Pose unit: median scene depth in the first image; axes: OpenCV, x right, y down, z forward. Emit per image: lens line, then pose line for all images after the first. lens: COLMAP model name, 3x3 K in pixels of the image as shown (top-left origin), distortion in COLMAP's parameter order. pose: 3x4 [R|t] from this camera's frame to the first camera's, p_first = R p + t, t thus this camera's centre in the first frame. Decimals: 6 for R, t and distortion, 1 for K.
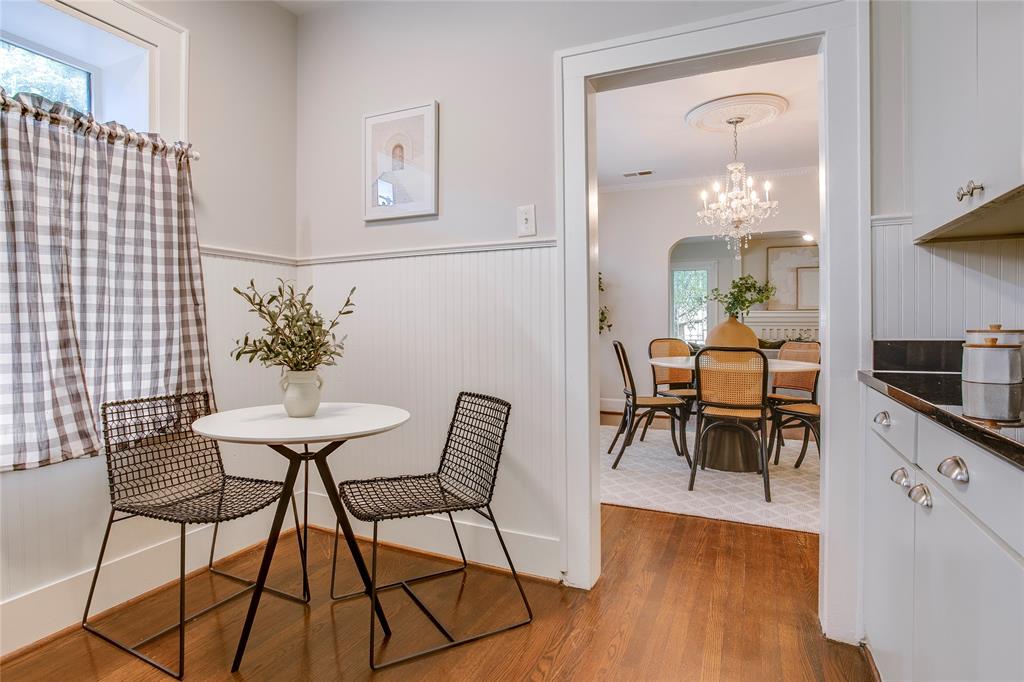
lens RADIAL K [[516.4, 0, 507.5], [0, 516.4, 327.1], [0, 0, 1]] dist [-0.072423, 0.034796]
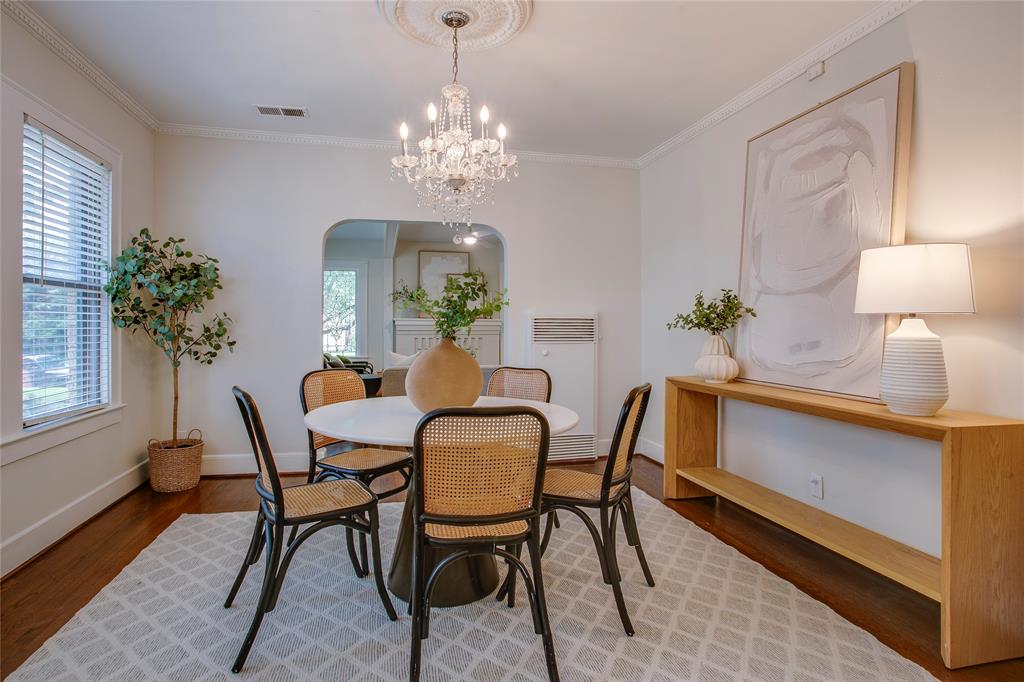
lens RADIAL K [[516.4, 0, 507.5], [0, 516.4, 327.1], [0, 0, 1]] dist [-0.072423, 0.034796]
pose [[0.777480, -0.001006, 0.628907, 0.106389], [0.004902, 0.999978, -0.004461, -0.028515], [-0.628888, 0.006551, 0.777468, 0.455755]]
